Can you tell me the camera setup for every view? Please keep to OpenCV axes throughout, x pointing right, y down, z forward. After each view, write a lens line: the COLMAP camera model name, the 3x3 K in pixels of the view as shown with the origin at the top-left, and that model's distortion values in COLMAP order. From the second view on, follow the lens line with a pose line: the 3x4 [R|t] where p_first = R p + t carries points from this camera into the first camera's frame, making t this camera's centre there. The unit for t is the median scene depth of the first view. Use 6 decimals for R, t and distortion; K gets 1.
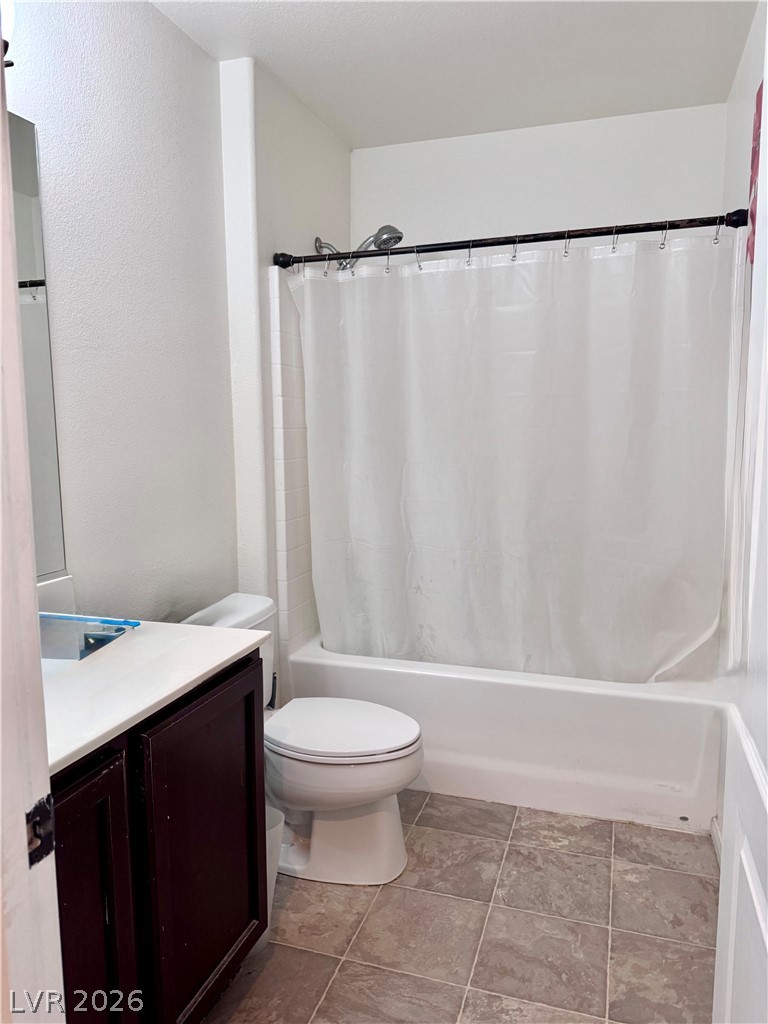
lens RADIAL K [[720.8, 0, 379.4], [0, 720.8, 514.1], [0, 0, 1]] dist [0.083611, -0.116561]
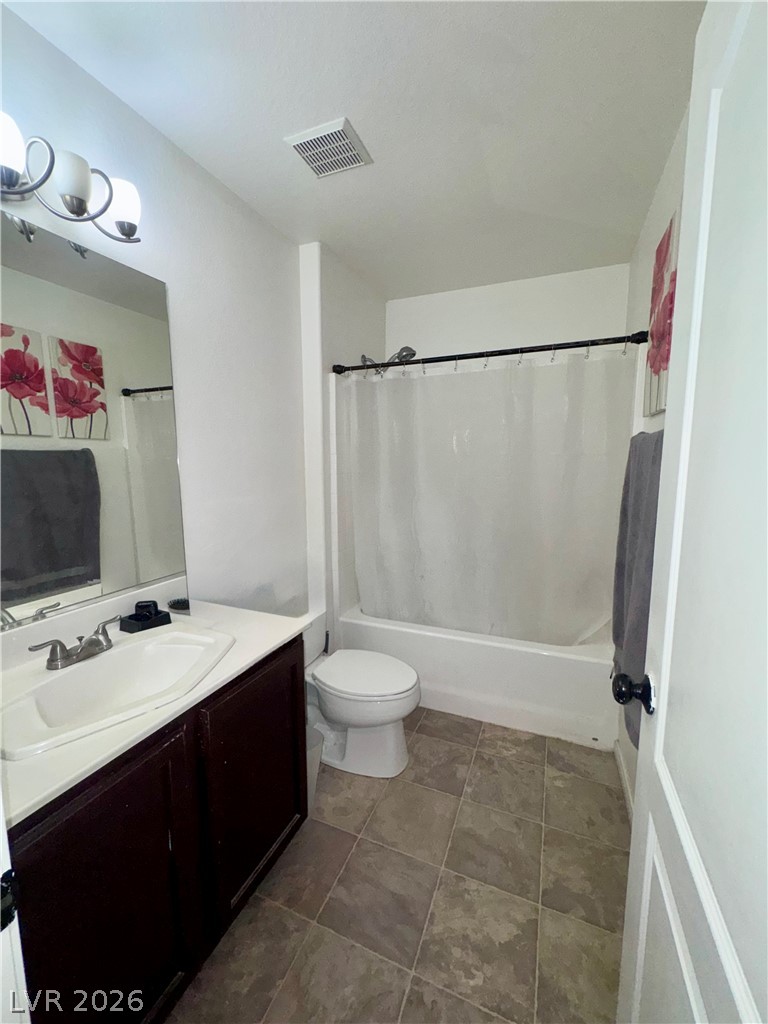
lens RADIAL K [[409.5, 0, 382.0], [0, 409.5, 510.5], [0, 0, 1]] dist [-0.002621, -0.000096]
pose [[0.996793, 0.014025, -0.078779, 0.041824], [-0.014109, 0.999900, -0.000505, -0.047136], [0.078765, 0.001615, 0.996892, 0.133948]]
